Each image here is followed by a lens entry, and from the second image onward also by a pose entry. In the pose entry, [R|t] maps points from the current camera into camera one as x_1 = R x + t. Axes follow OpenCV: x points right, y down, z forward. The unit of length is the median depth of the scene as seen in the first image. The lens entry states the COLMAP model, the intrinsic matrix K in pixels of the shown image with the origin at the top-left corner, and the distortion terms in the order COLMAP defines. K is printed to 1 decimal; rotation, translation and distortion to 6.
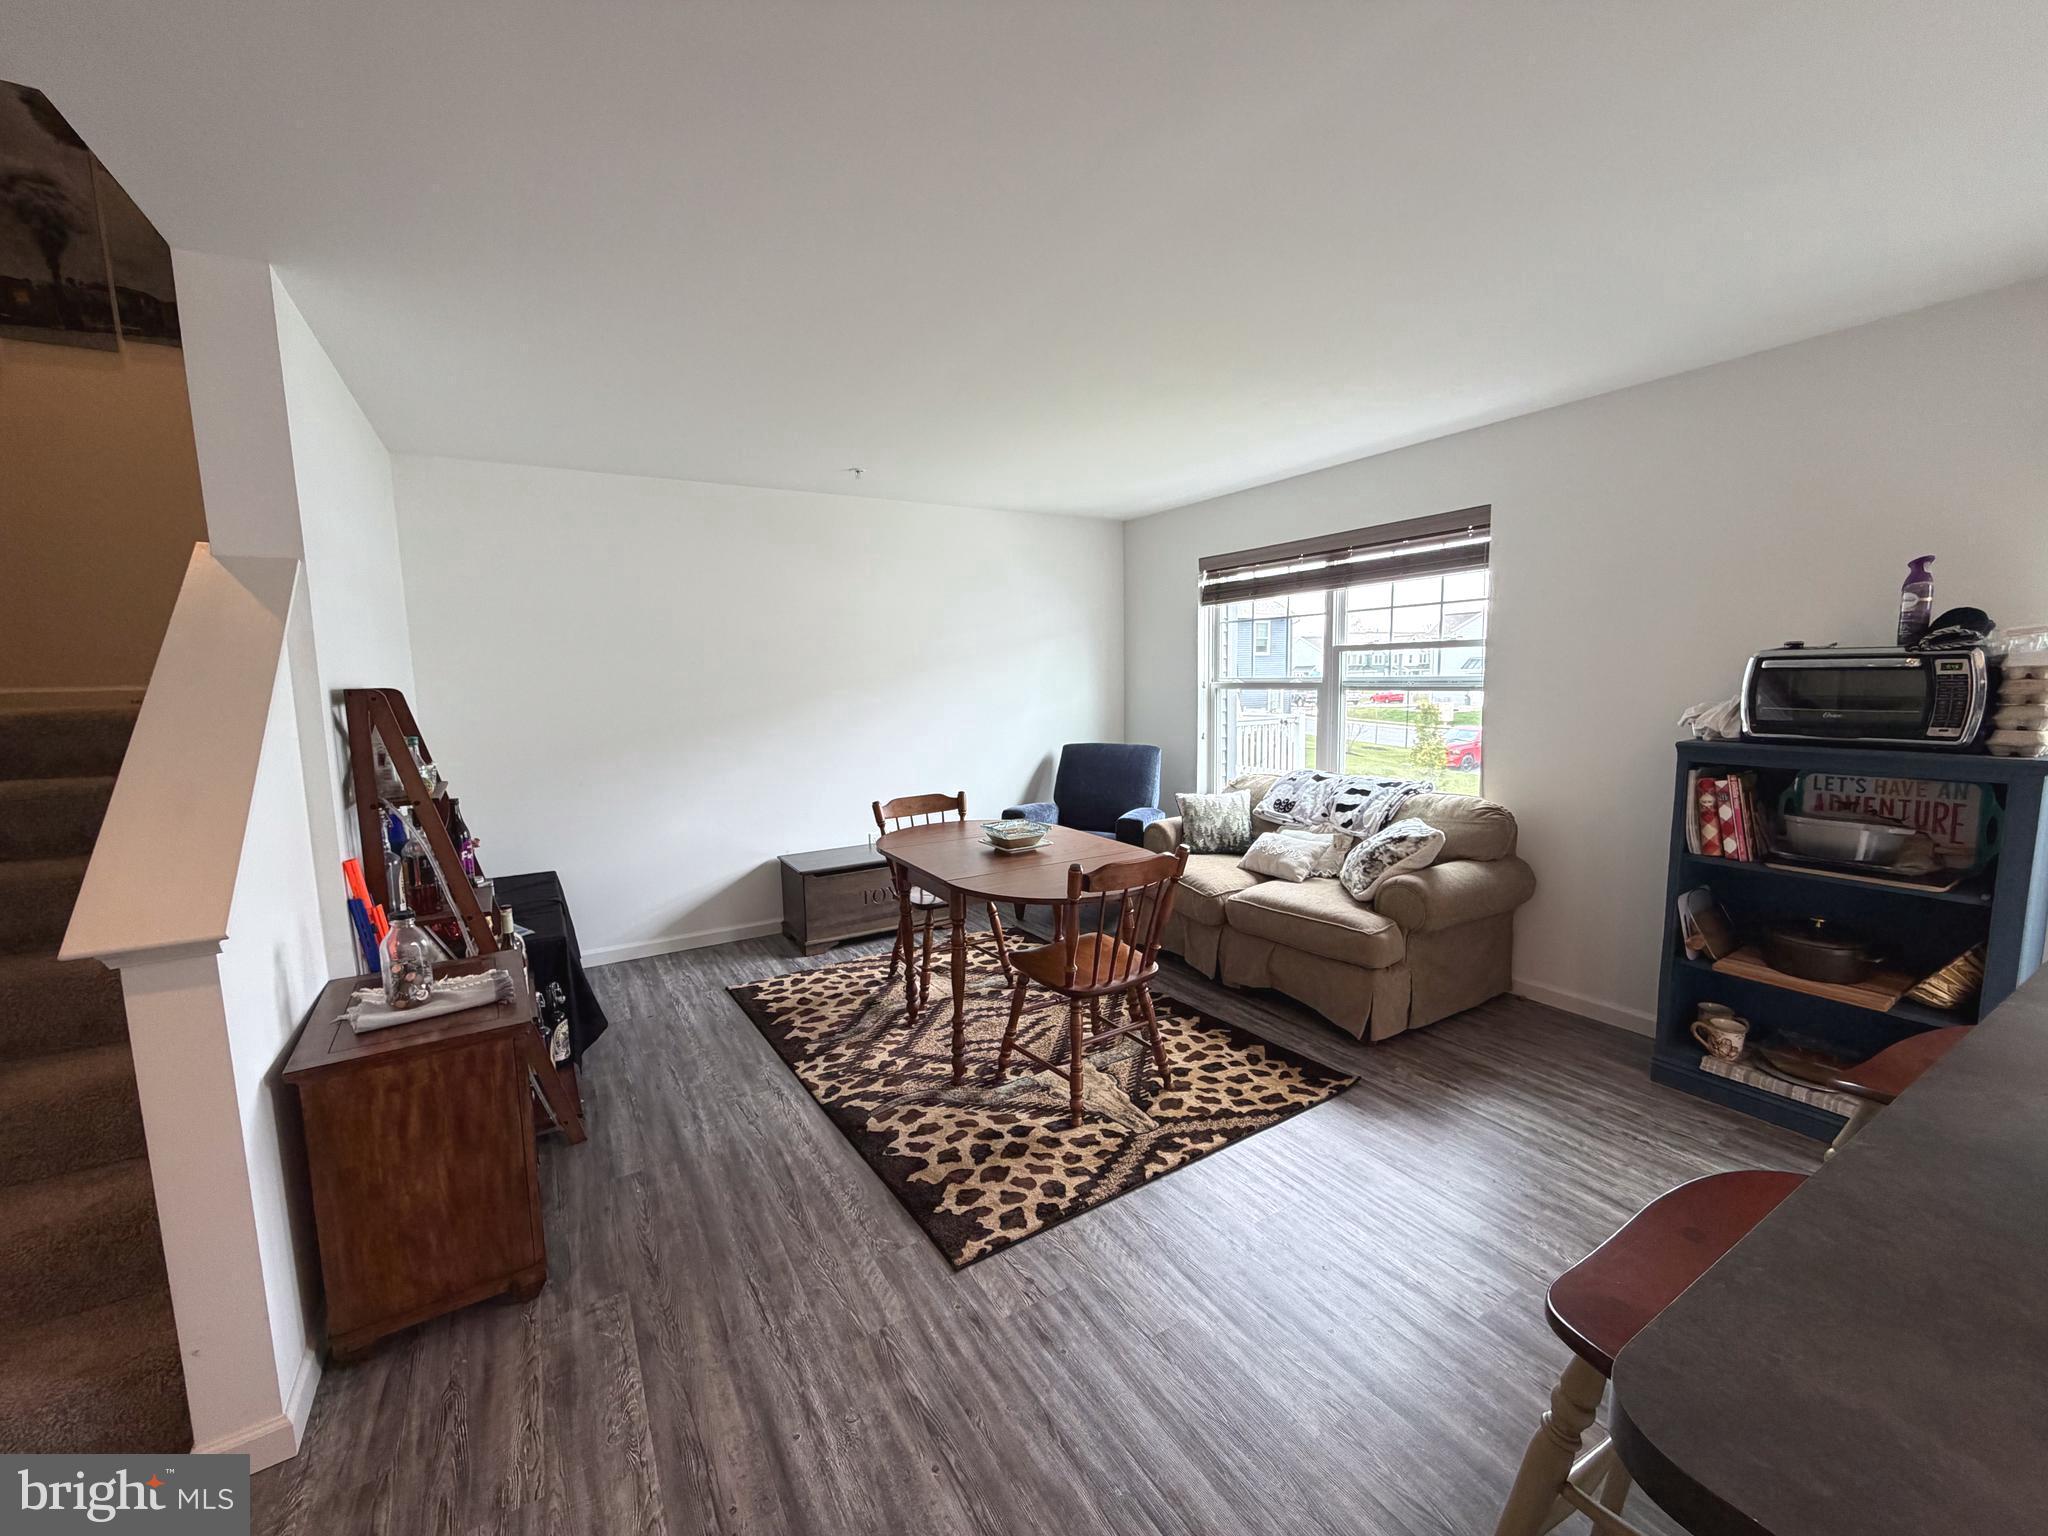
lens RADIAL K [[812.7, 0, 1029.4], [0, 812.7, 779.9], [0, 0, 1]] dist [-0.002947, 0.000401]
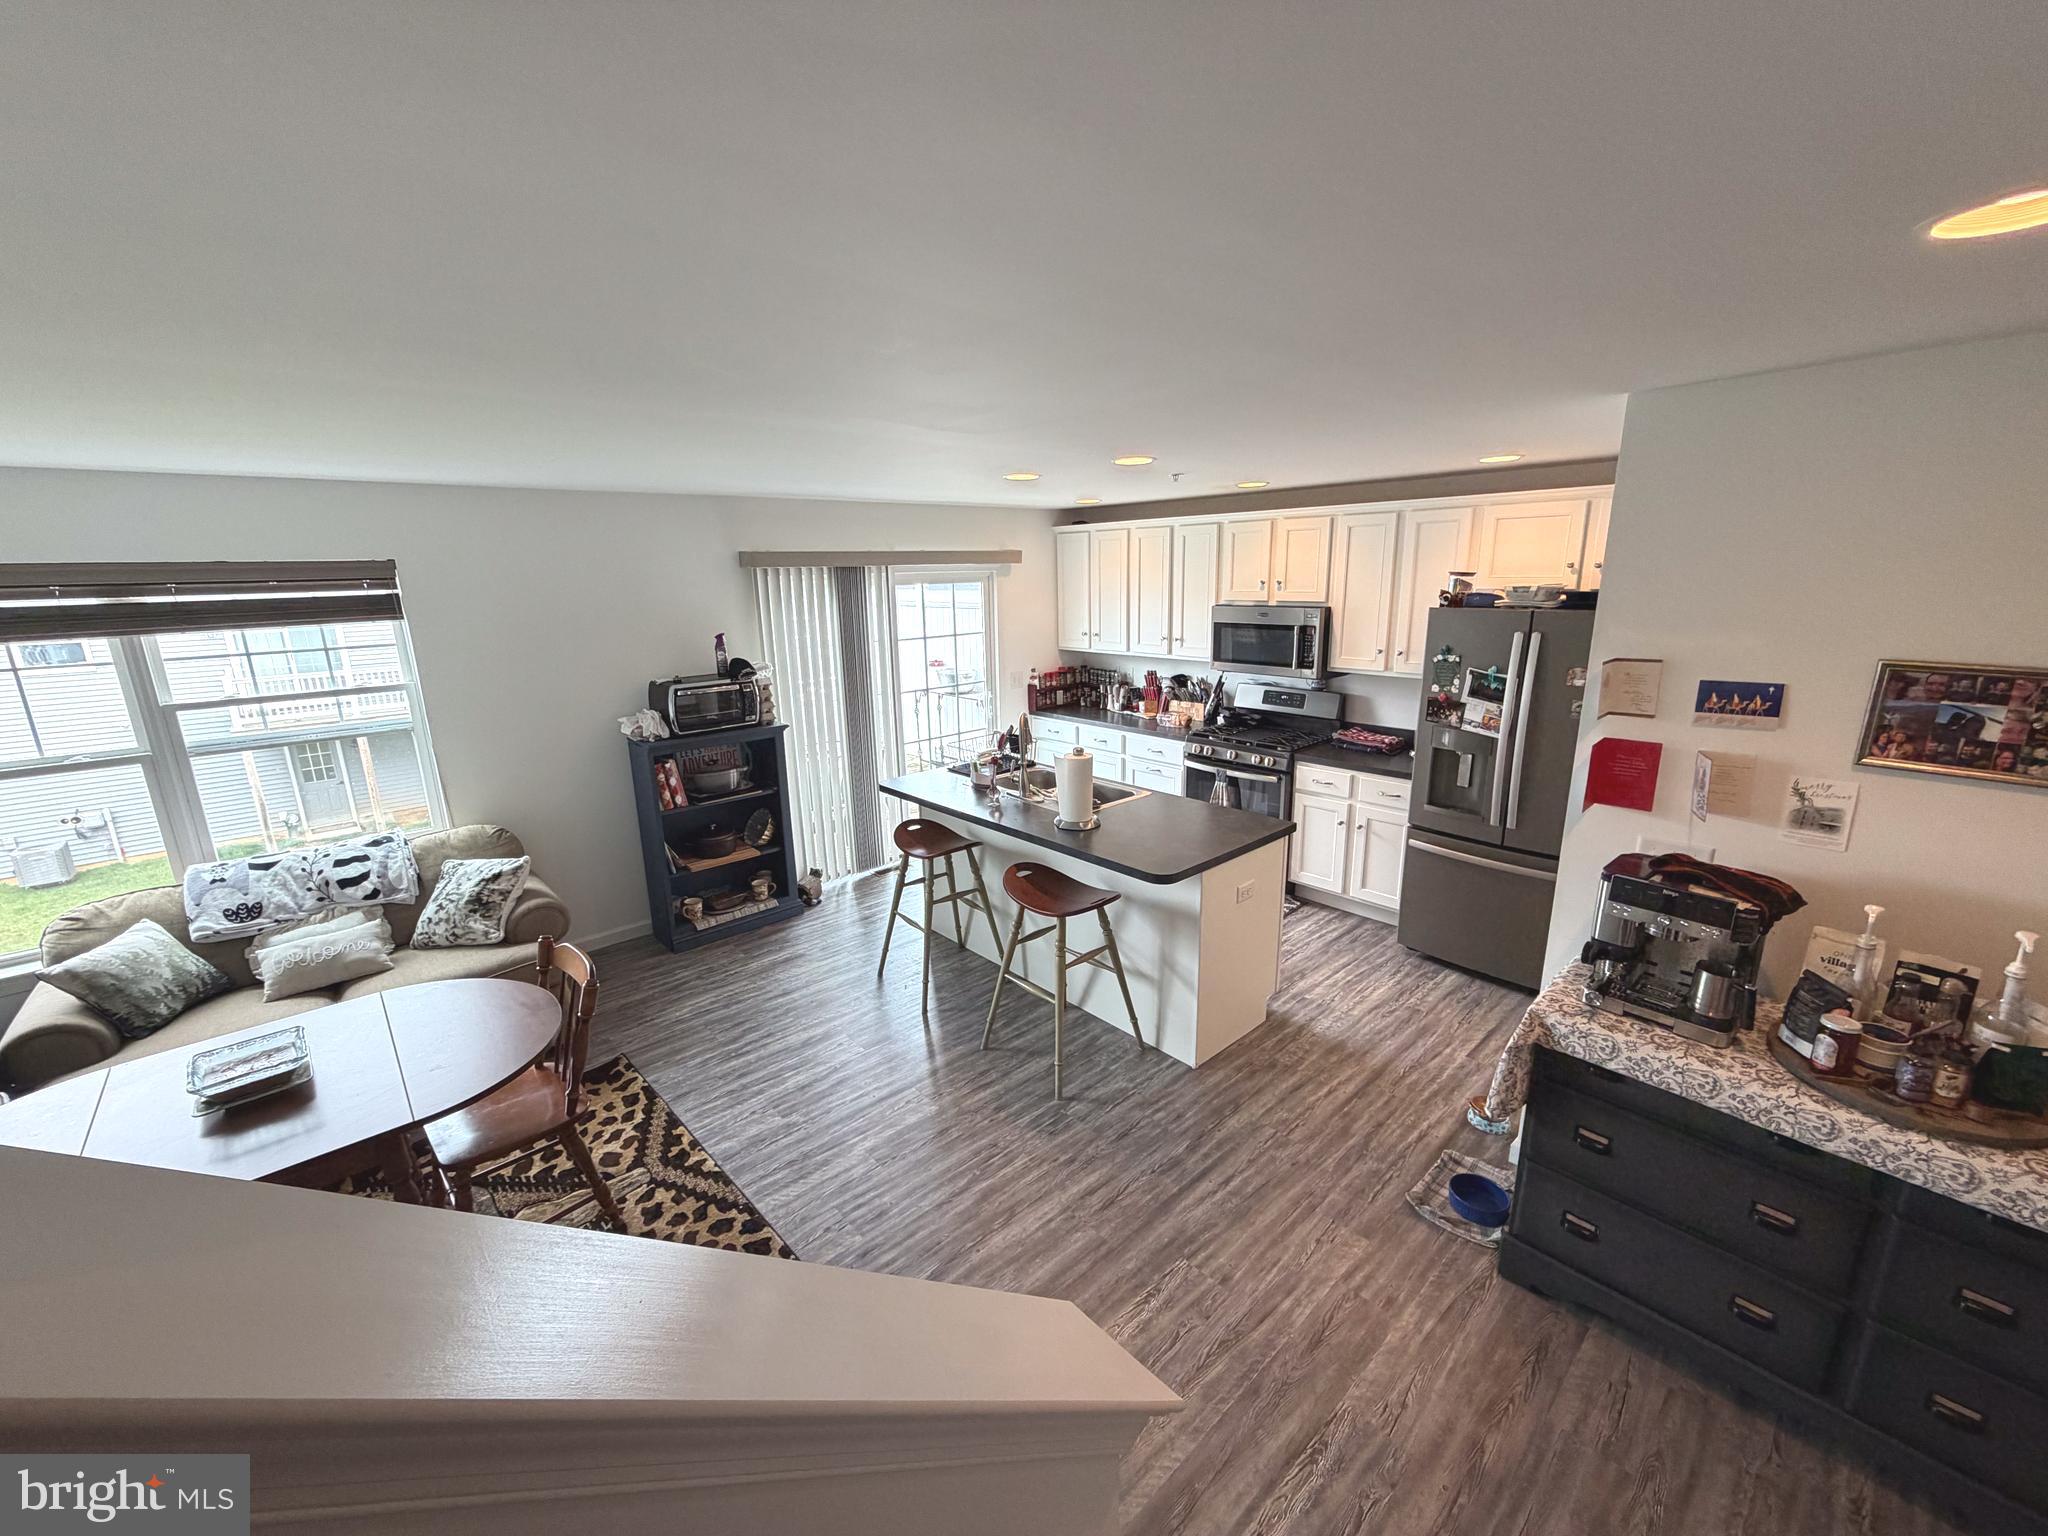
lens RADIAL K [[812.7, 0, 1004.7], [0, 812.7, 777.4], [0, 0, 1]] dist [-0.002947, 0.000401]
pose [[-0.177835, -0.220734, 0.958984, -0.886516], [0.153188, 0.956428, 0.248553, -0.286873], [-0.972064, 0.191106, -0.136273, 0.578601]]
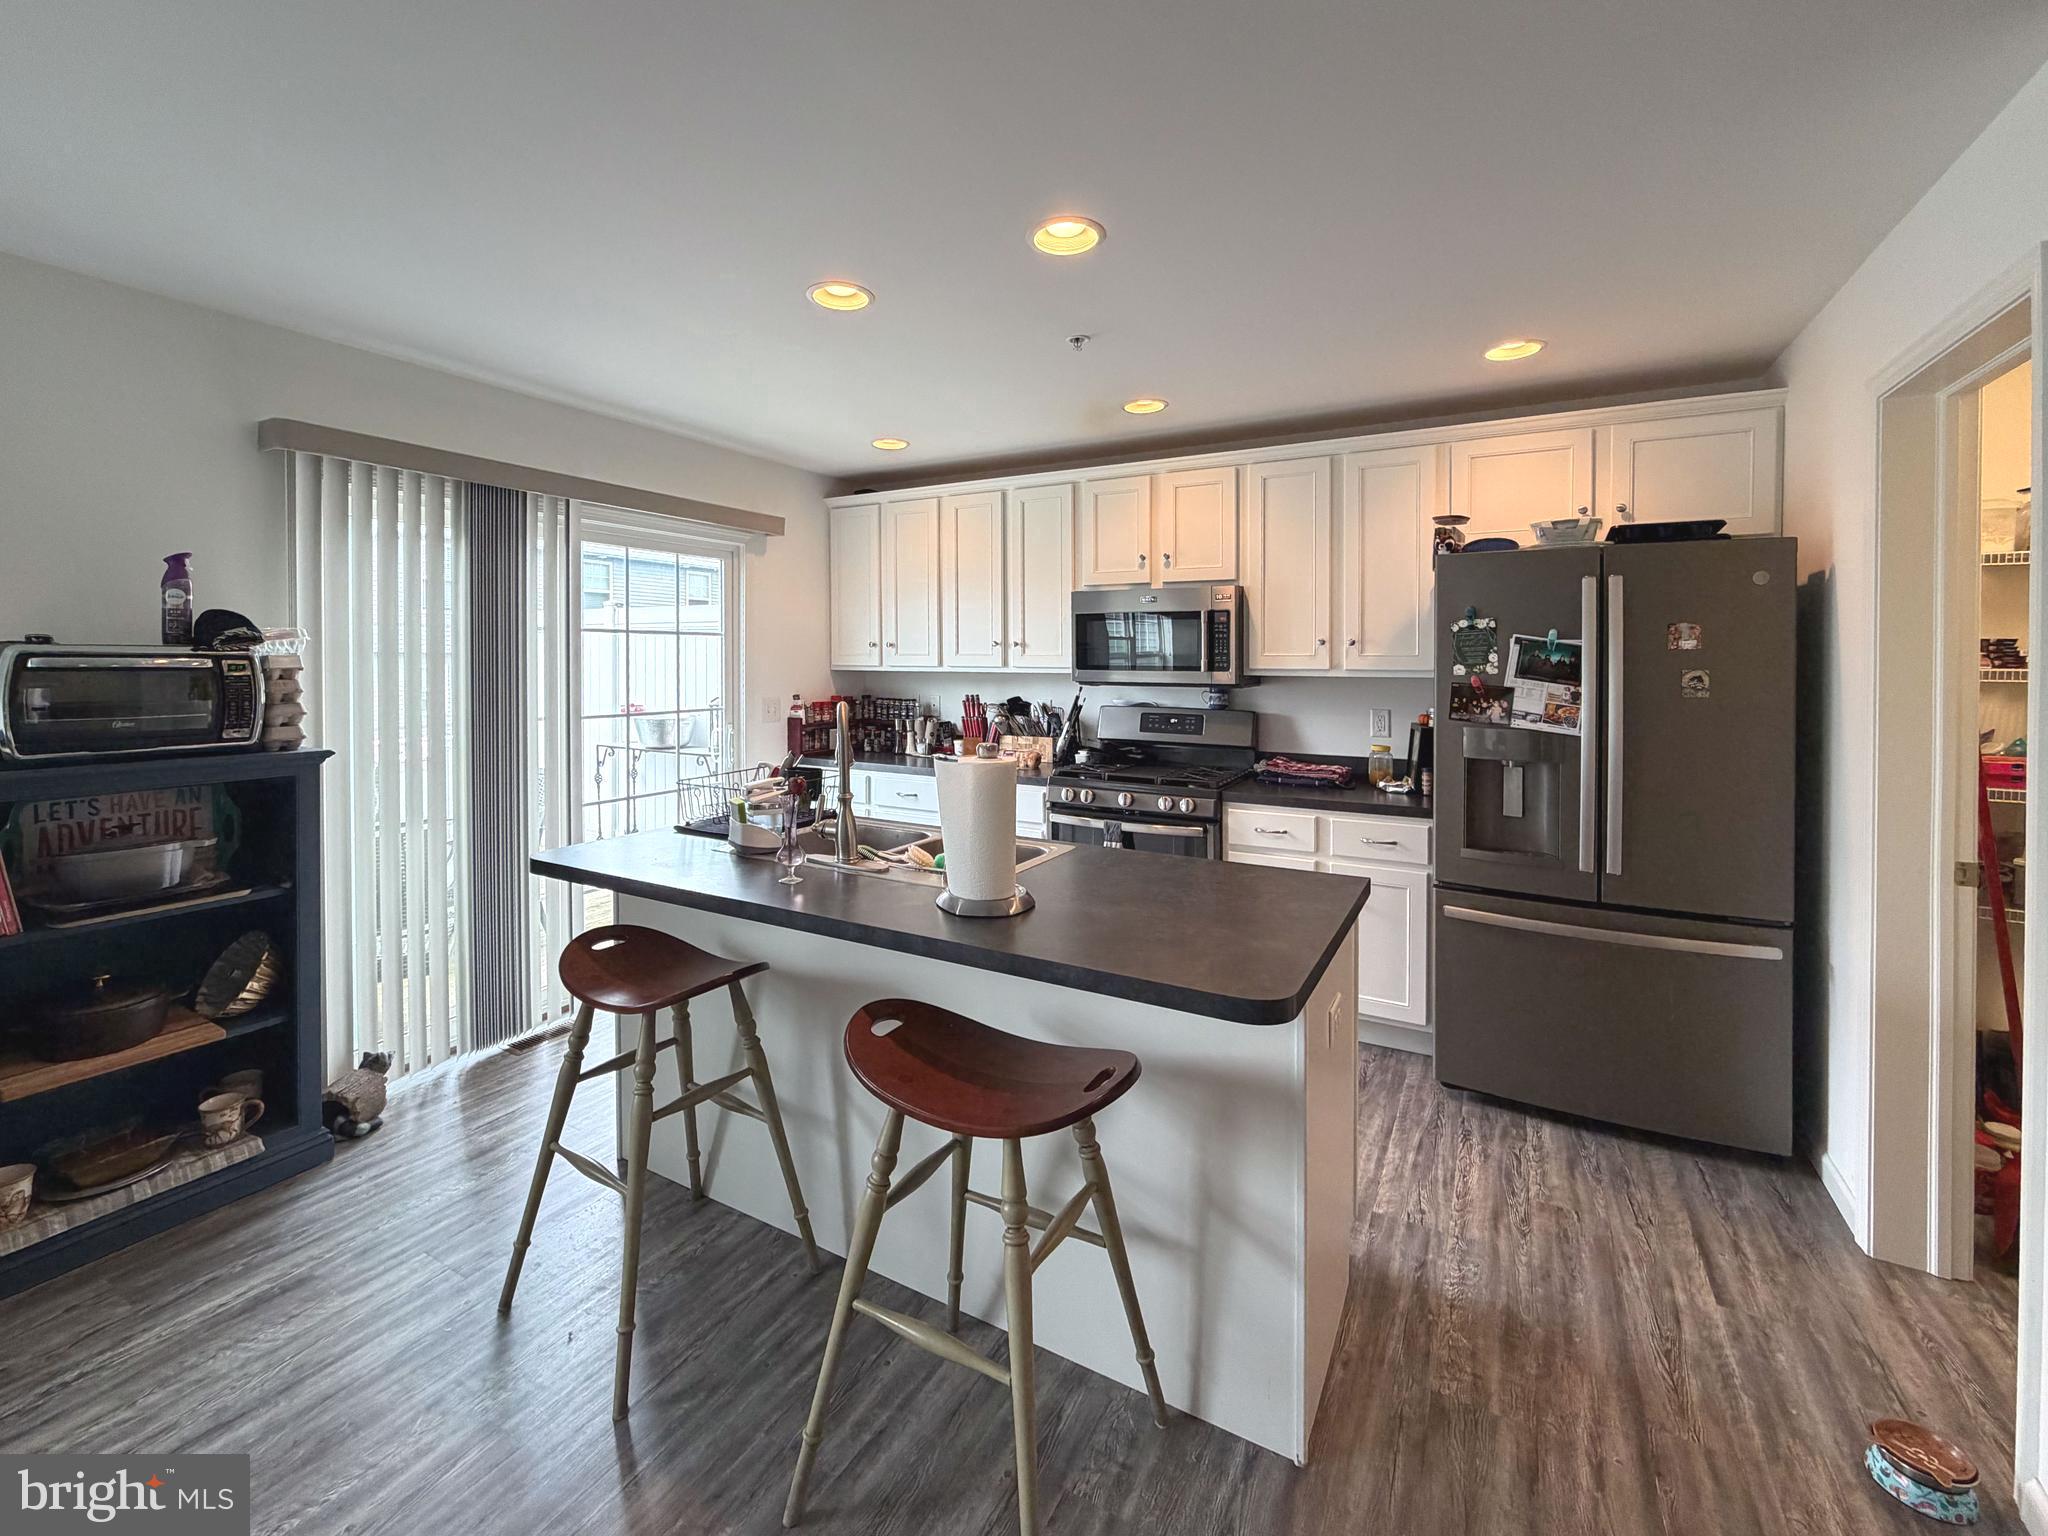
lens RADIAL K [[891.8, 0, 996.4], [0, 891.8, 672.7], [0, 0, 1]] dist [-0.002632, 0.001381]
pose [[-0.480547, 0.002517, 0.876965, -0.233857], [0.117367, 0.991184, 0.061469, -0.077362], [-0.869080, 0.132466, -0.476606, 0.600551]]
